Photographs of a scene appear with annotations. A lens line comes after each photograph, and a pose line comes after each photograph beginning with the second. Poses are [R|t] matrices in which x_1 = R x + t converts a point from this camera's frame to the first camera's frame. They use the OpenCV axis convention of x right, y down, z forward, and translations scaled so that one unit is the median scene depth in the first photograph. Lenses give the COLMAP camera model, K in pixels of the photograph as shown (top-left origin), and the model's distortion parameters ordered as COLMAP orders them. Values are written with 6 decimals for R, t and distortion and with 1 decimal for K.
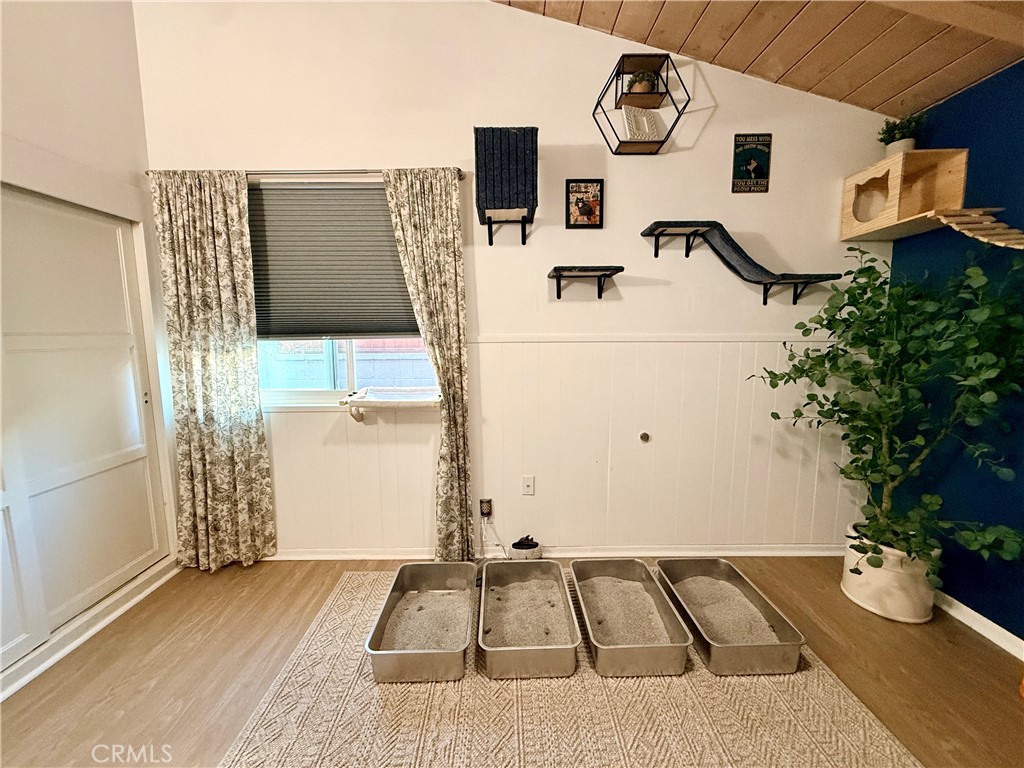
lens RADIAL K [[408.8, 0, 510.9], [0, 408.8, 381.7], [0, 0, 1]] dist [-0.000006, 0.000002]
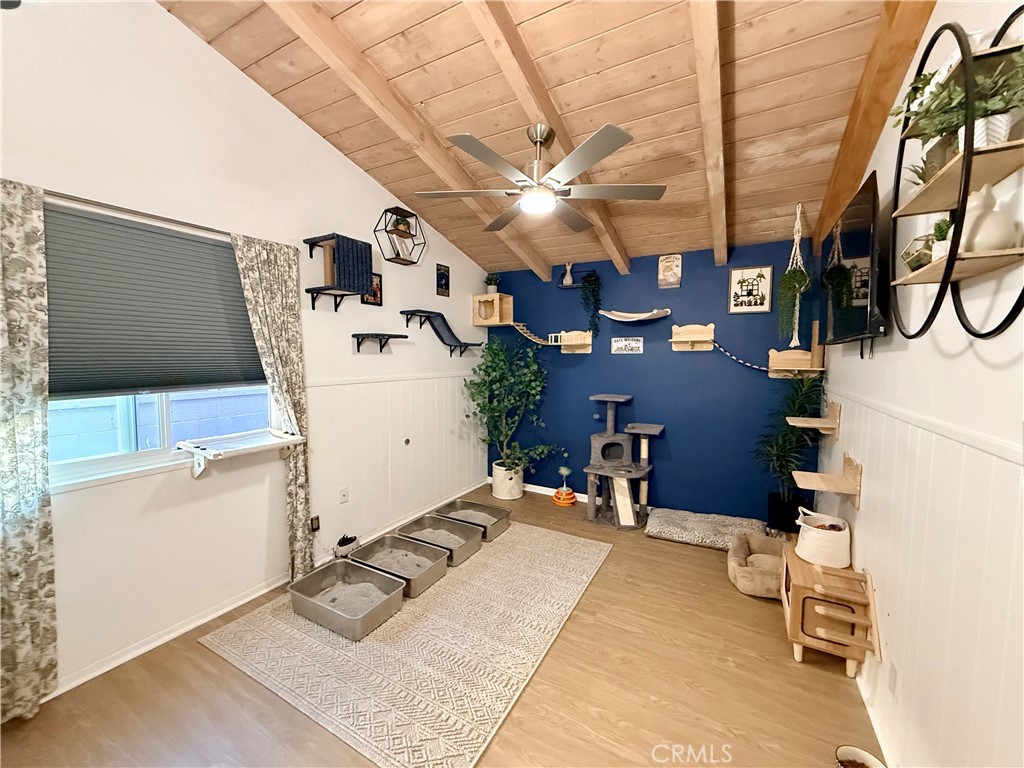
lens RADIAL K [[408.8, 0, 510.9], [0, 408.8, 381.7], [0, 0, 1]] dist [-0.000006, 0.000002]
pose [[0.497066, -0.048495, 0.866356, -0.872618], [0.093708, 0.995598, 0.001965, -0.060154], [-0.862638, 0.080208, 0.499423, -0.137972]]
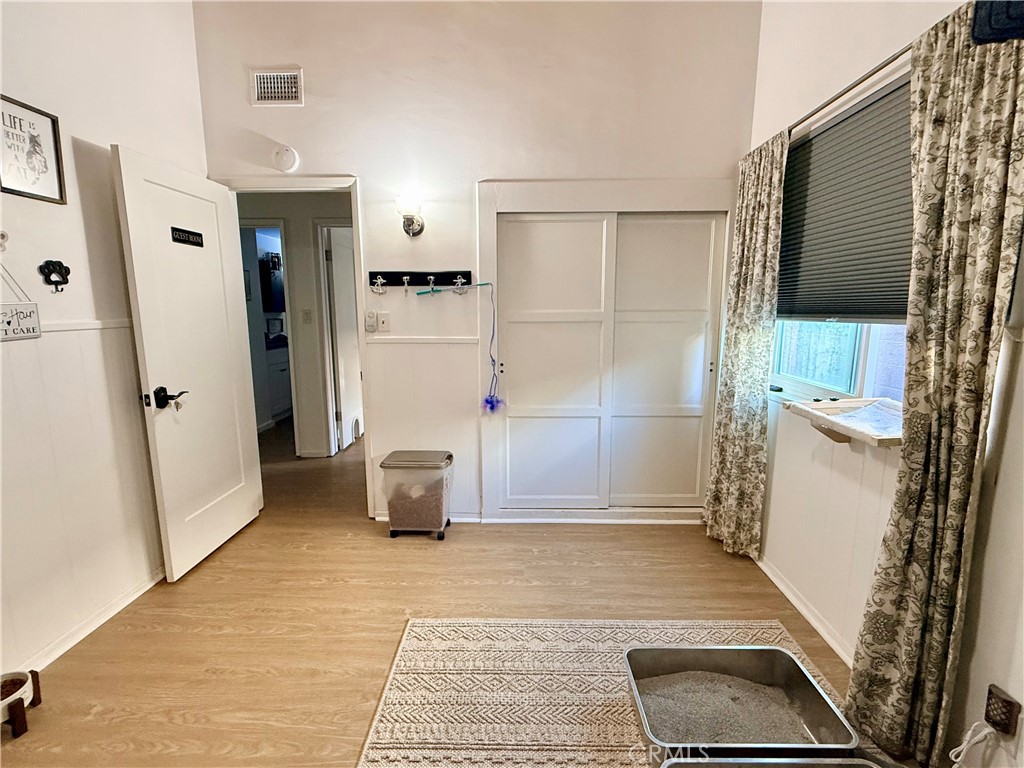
lens RADIAL K [[475.1, 0, 507.2], [0, 475.1, 384.3], [0, 0, 1]] dist [-0.003691, -0.000631]
pose [[-0.042106, 0.167442, -0.984982, 0.457673], [-0.119724, 0.977907, 0.171358, -0.074028], [0.991914, 0.125142, -0.021128, 0.477020]]
